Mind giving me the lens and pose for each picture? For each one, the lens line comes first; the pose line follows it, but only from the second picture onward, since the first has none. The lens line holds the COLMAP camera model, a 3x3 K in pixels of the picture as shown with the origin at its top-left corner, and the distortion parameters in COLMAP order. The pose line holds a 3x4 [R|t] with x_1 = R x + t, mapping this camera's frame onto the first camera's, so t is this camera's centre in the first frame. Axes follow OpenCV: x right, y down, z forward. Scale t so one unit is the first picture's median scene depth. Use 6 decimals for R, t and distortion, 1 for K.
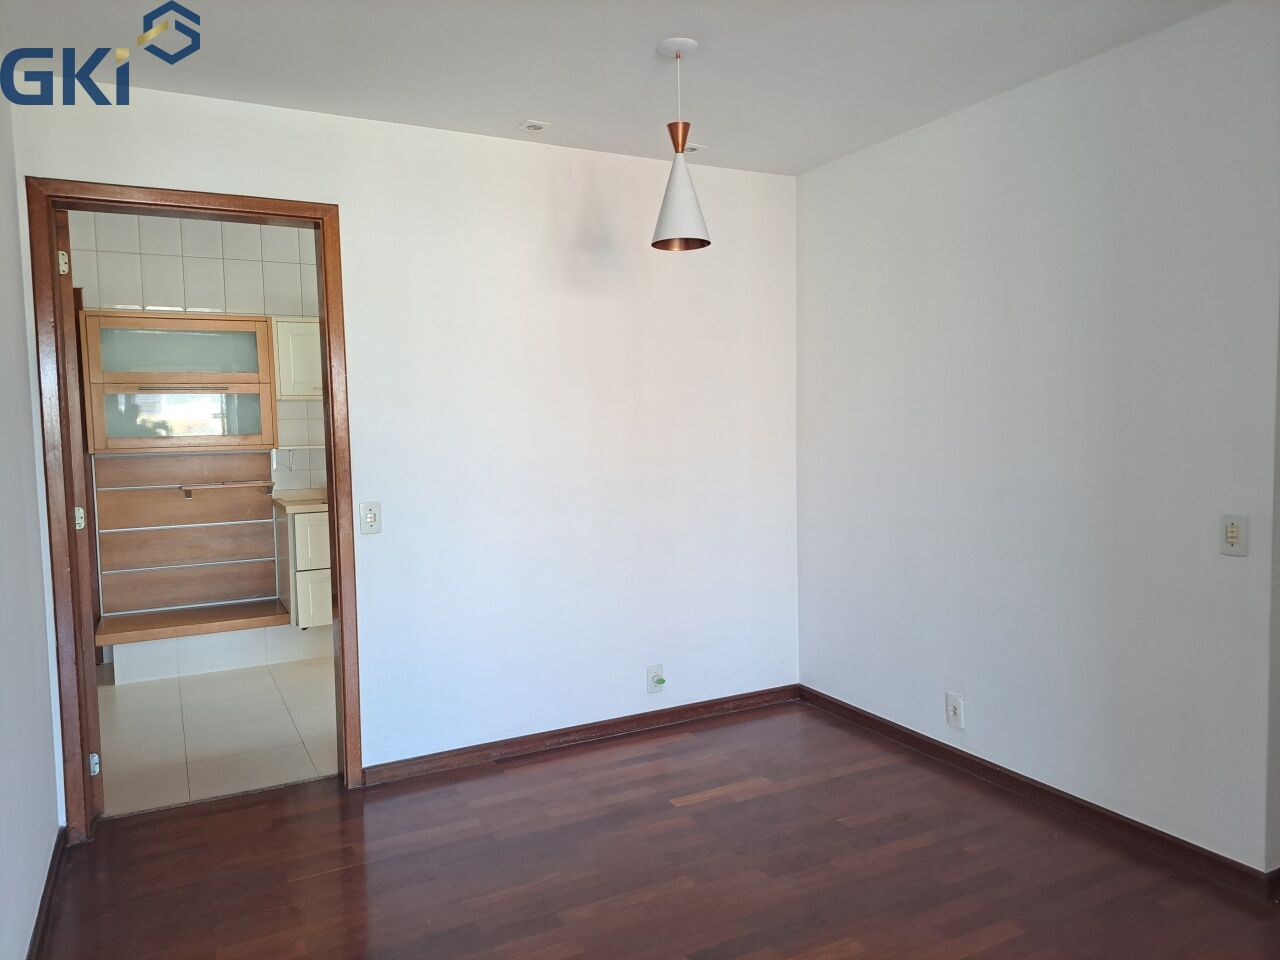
lens RADIAL K [[915.7, 0, 638.9], [0, 915.7, 482.6], [0, 0, 1]] dist [0.063784, -0.052528]
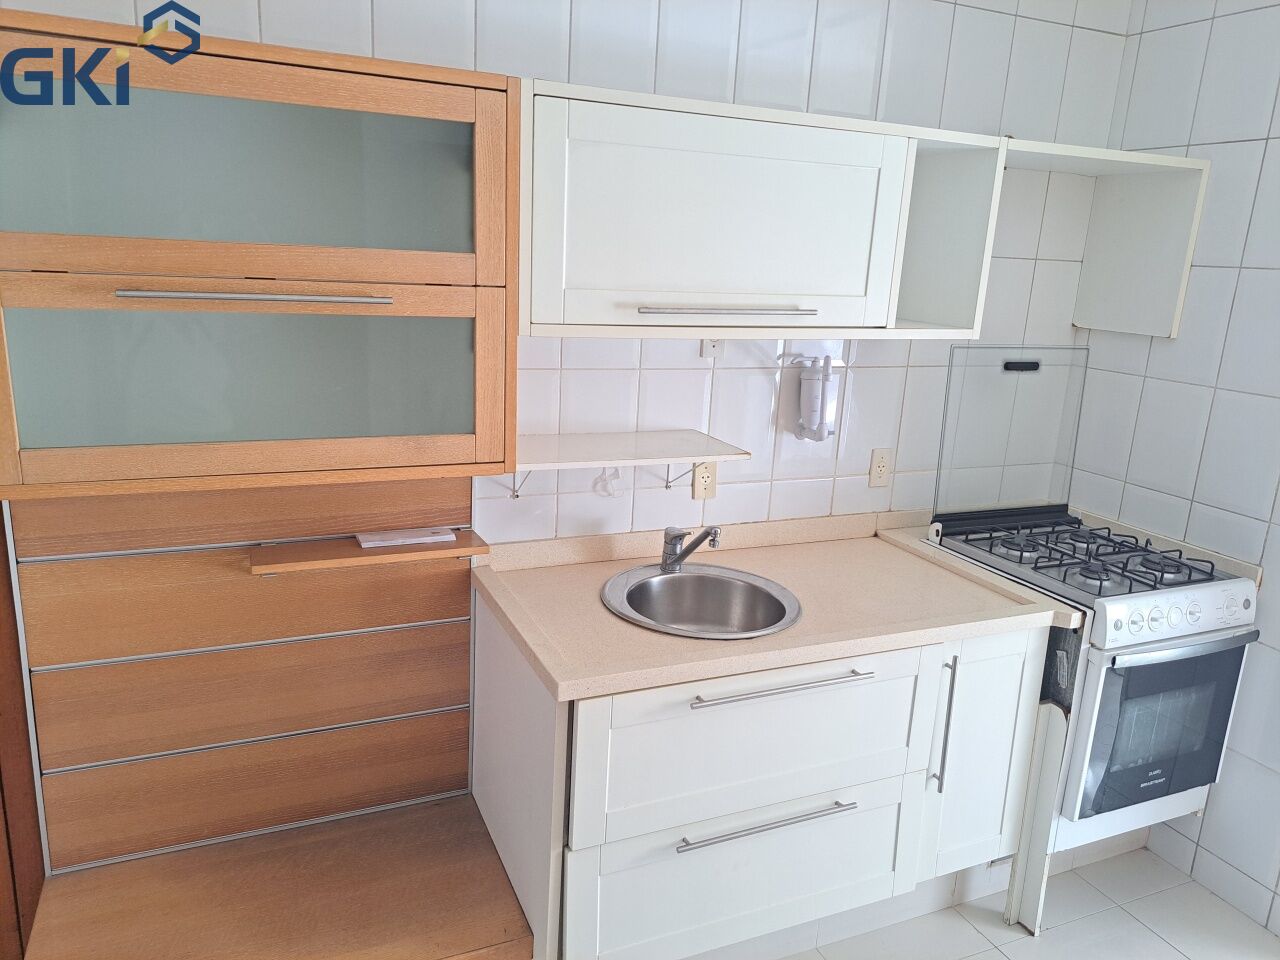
lens RADIAL K [[915.7, 0, 643.6], [0, 915.7, 480.0], [0, 0, 1]] dist [0.063784, -0.052528]
pose [[0.995843, 0.081559, -0.040551, -0.452863], [-0.073436, 0.982311, 0.172259, -0.137326], [0.053883, -0.168565, 0.984217, 0.906788]]
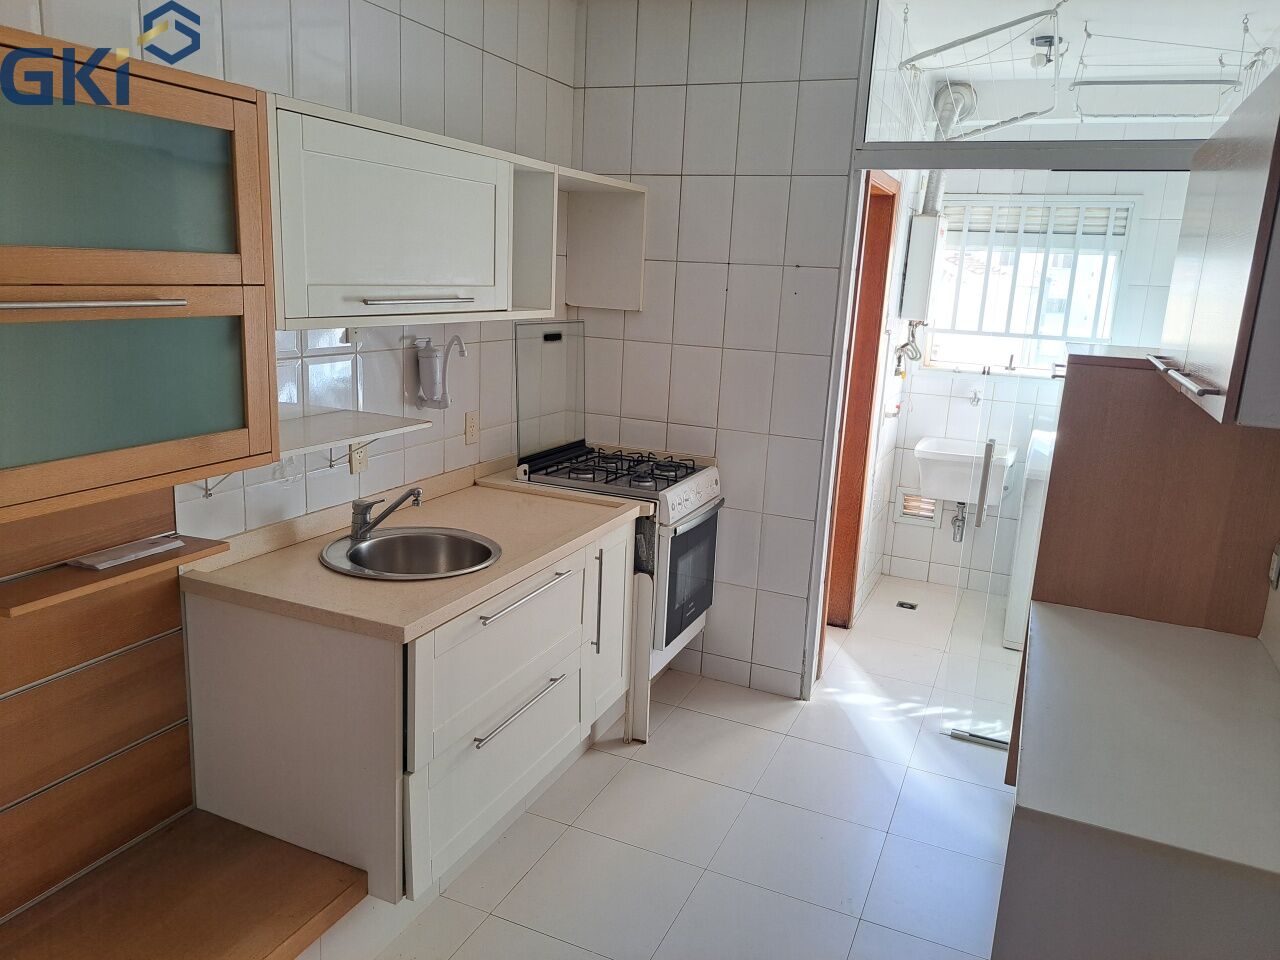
lens RADIAL K [[915.7, 0, 635.8], [0, 915.7, 471.1], [0, 0, 1]] dist [0.063784, -0.052528]
pose [[0.784383, -0.078929, 0.615234, -0.706016], [-0.016313, 0.988903, 0.147665, -0.126177], [-0.620062, -0.125862, 0.774392, 0.857576]]
